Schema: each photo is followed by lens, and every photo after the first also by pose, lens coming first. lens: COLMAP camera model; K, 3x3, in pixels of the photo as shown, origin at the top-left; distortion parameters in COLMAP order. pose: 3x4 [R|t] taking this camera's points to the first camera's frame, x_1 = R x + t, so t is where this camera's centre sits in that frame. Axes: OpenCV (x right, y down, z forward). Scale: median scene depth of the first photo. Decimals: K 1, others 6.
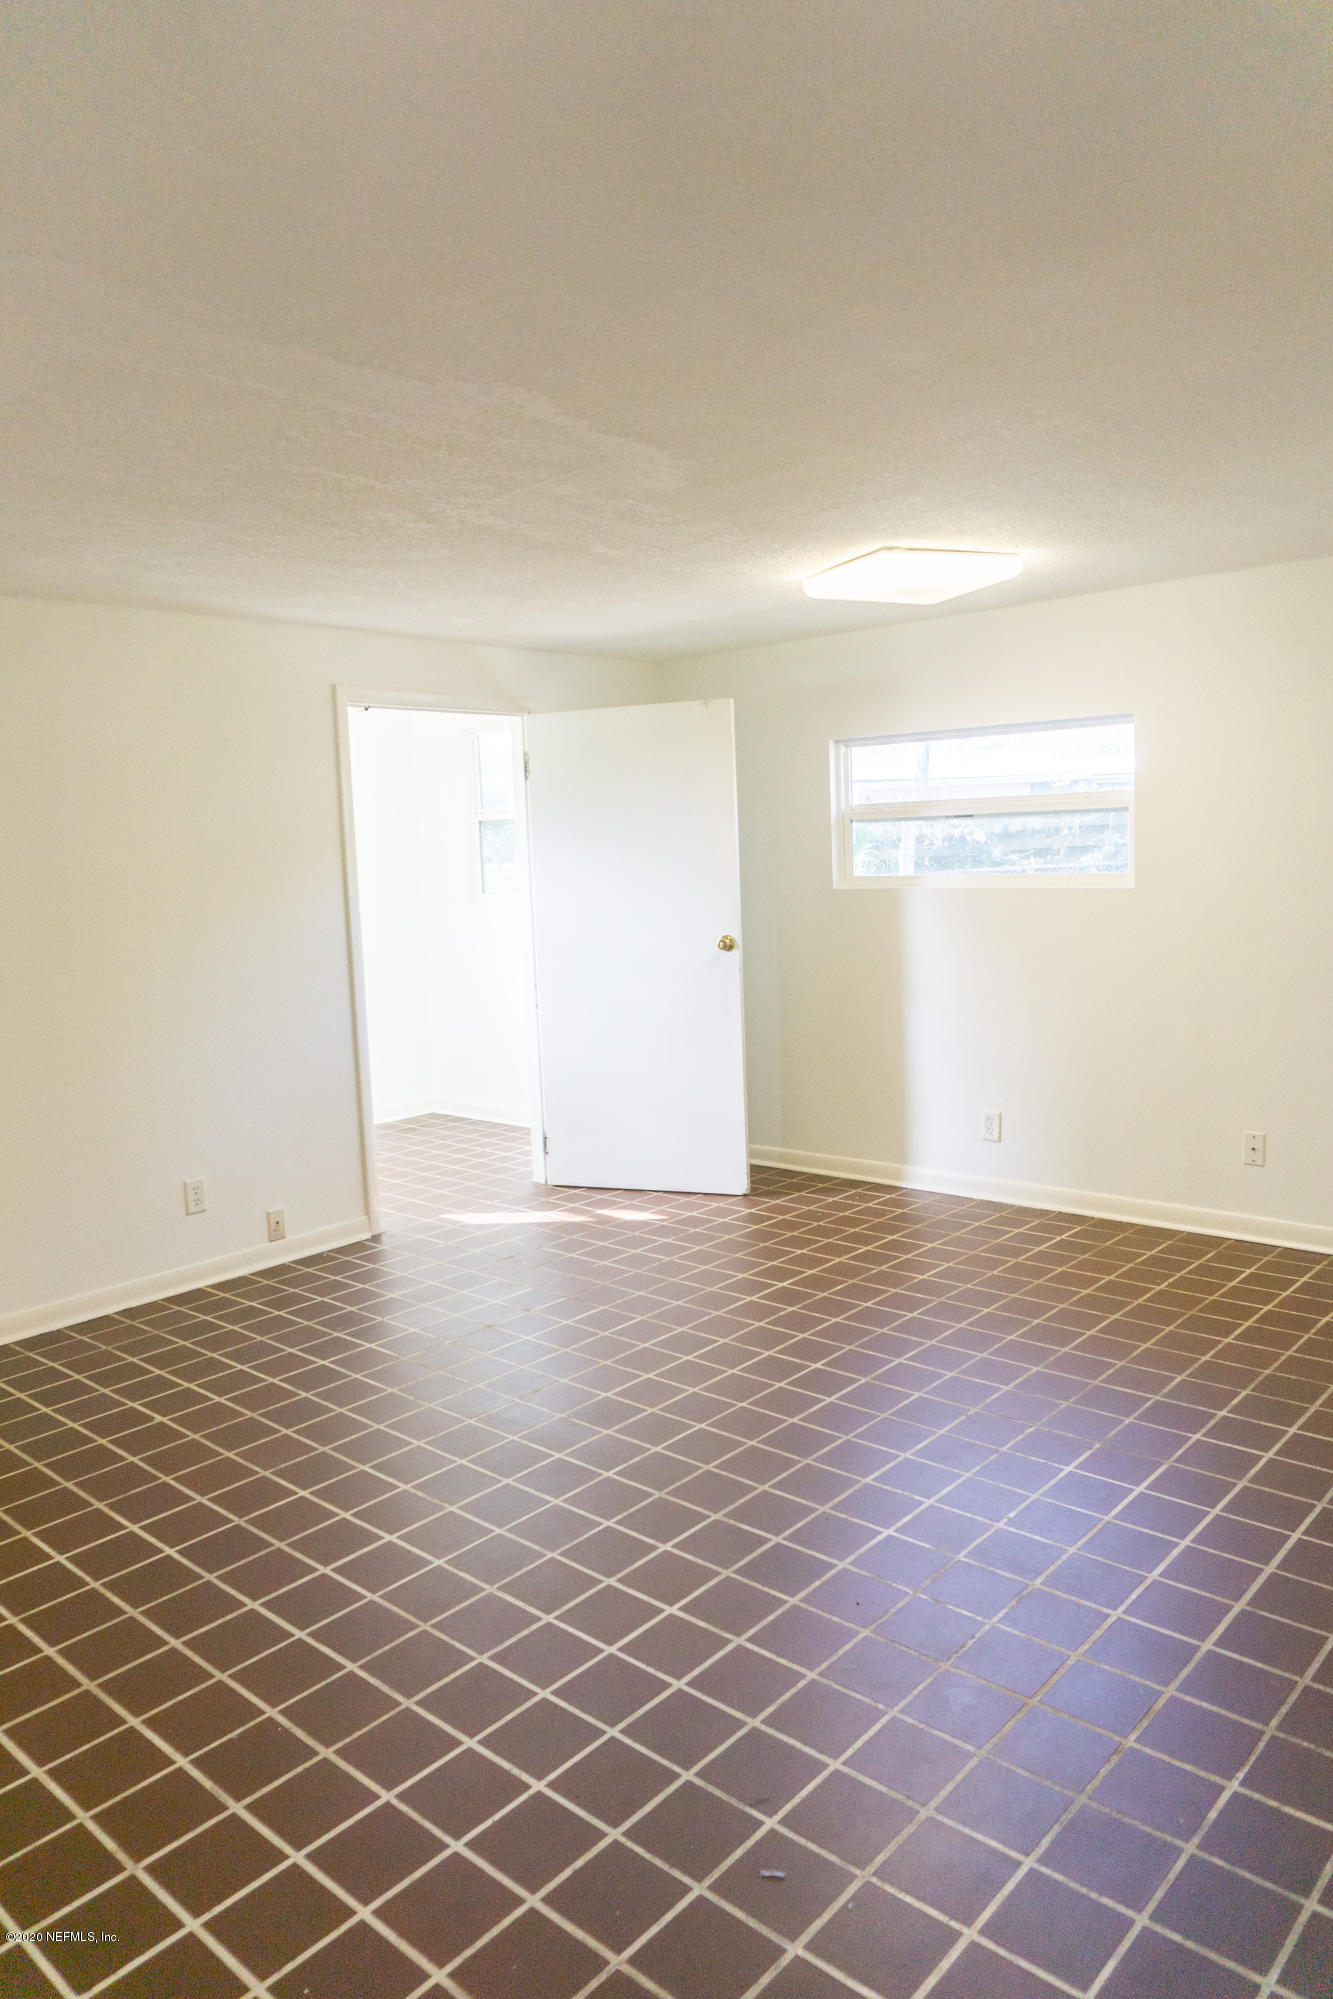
lens RADIAL K [[1376.4, 0, 666.5], [0, 1376.4, 999.5], [0, 0, 1]] dist [-0.025067, -0.001152]
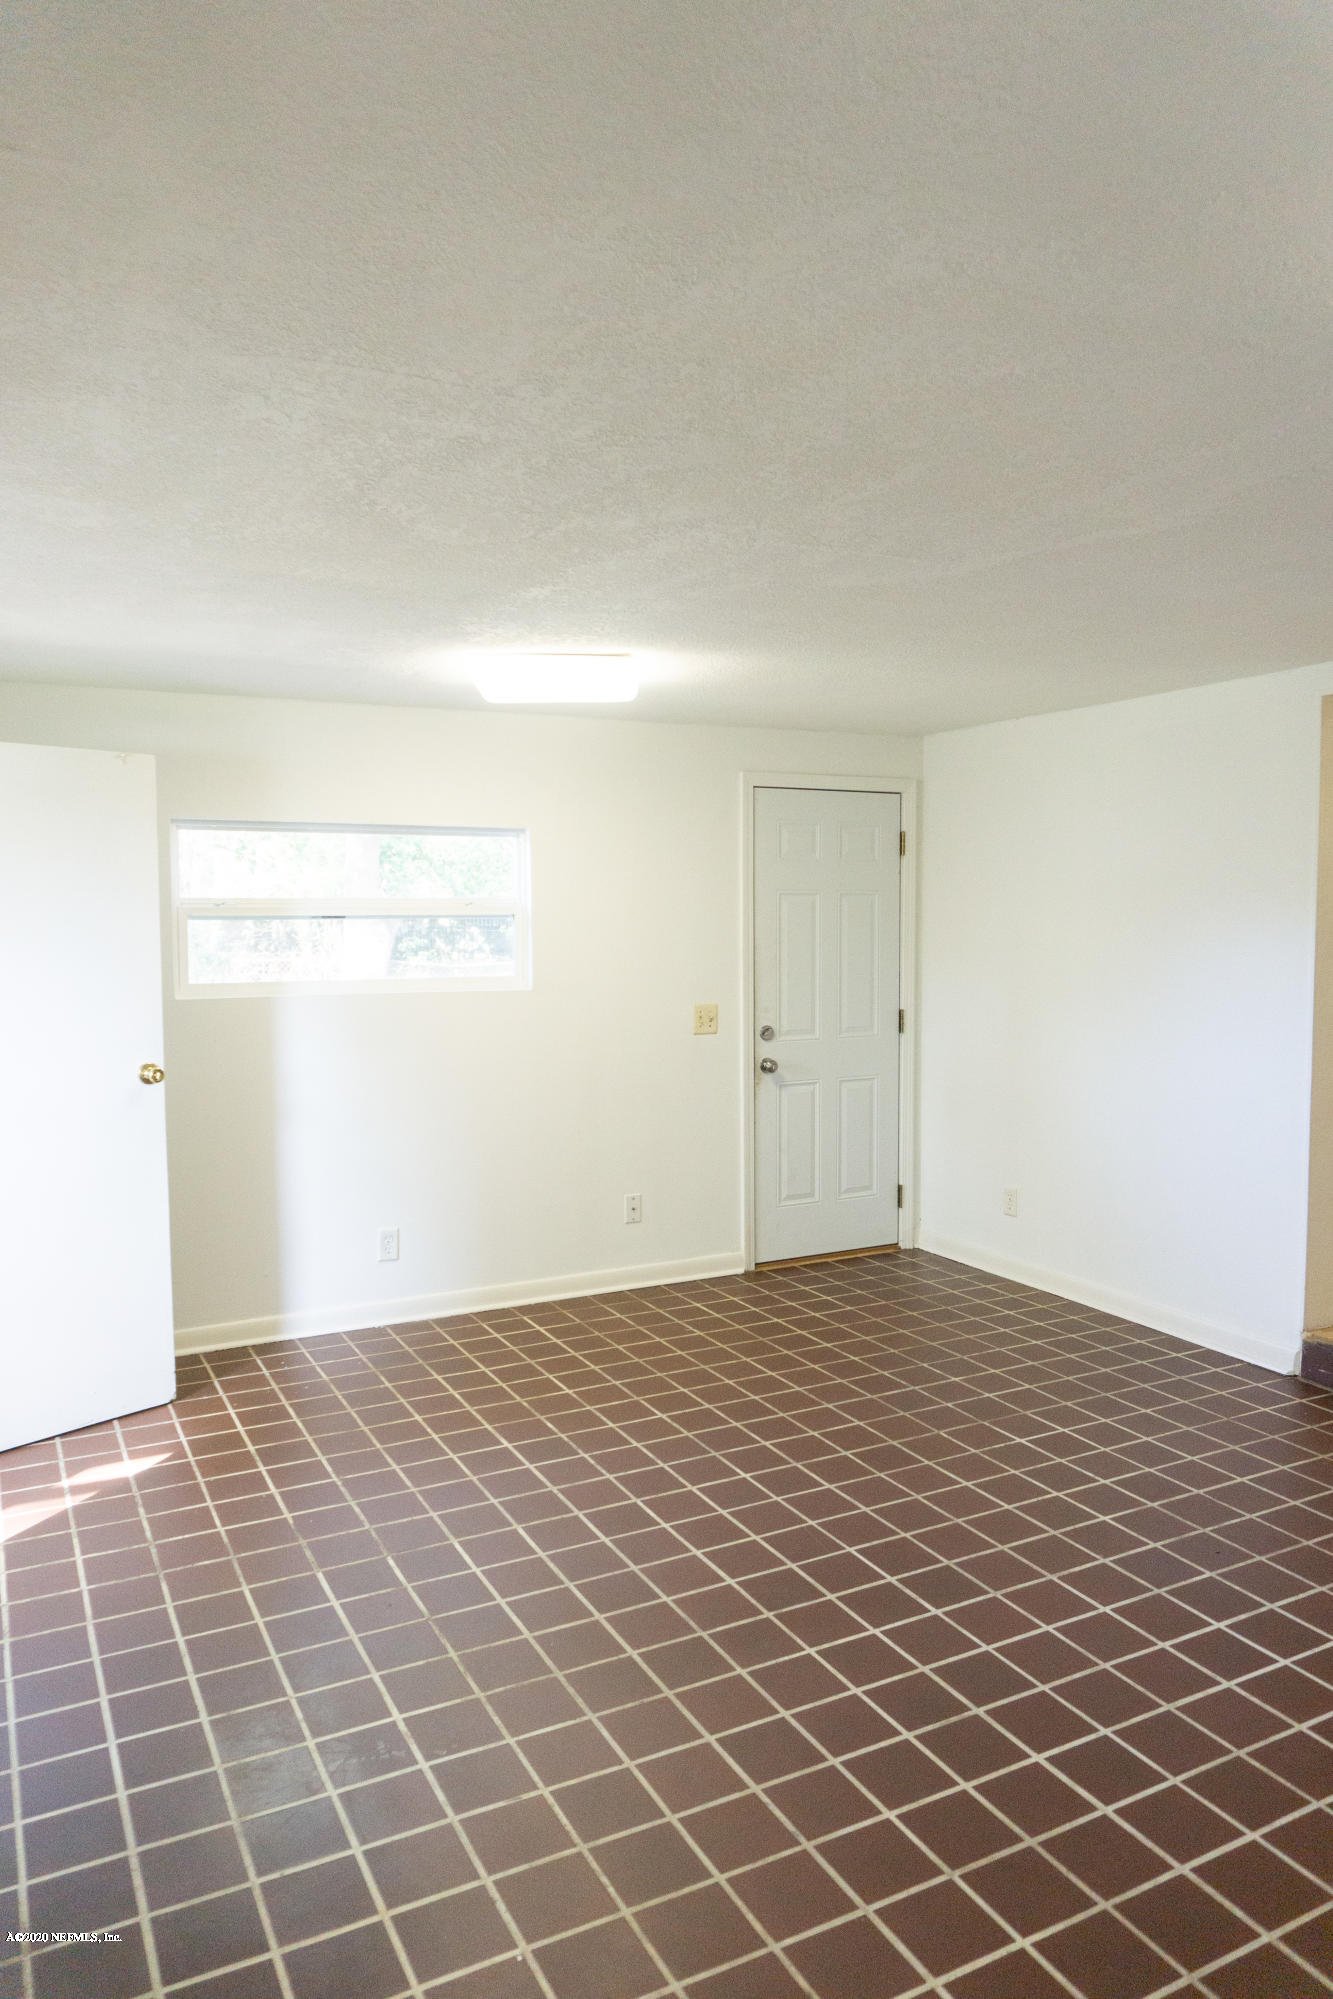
lens RADIAL K [[1304.5, 0, 696.3], [0, 1304.5, 998.0], [0, 0, 1]] dist [-0.004947, -0.002167]
pose [[0.357238, -0.015438, 0.933886, -0.534212], [0.096745, 0.995097, -0.020558, -0.039050], [-0.928989, 0.097693, 0.356980, 0.471364]]
